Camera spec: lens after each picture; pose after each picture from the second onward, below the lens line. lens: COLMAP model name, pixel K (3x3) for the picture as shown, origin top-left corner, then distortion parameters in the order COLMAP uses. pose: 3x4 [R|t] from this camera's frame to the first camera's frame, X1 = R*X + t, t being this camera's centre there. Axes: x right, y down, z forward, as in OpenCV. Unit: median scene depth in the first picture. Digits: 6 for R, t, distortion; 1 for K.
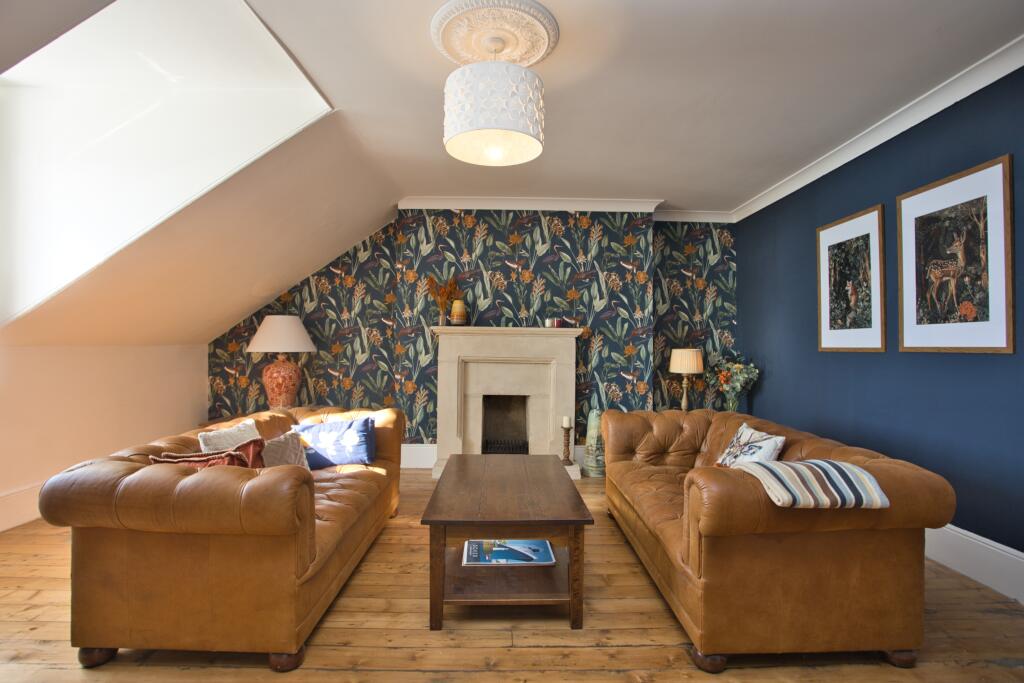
lens RADIAL K [[499.7, 0, 512.0], [0, 499.7, 341.5], [0, 0, 1]] dist [-0.073357, 0.000156]
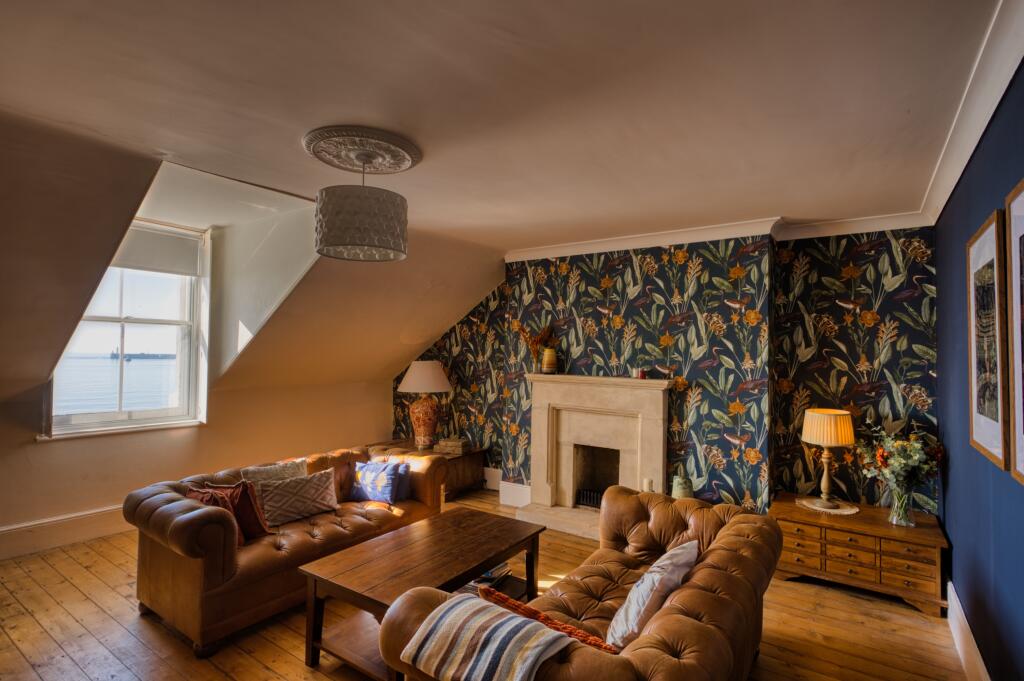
lens RADIAL K [[505.4, 0, 512.0], [0, 505.4, 340.5], [0, 0, 1]] dist [-0.000639, 0.000264]
pose [[0.815897, -0.011070, -0.578091, 0.416218], [-0.000245, 0.999810, -0.019492, -0.076822], [0.578197, 0.016044, 0.815740, 0.111373]]
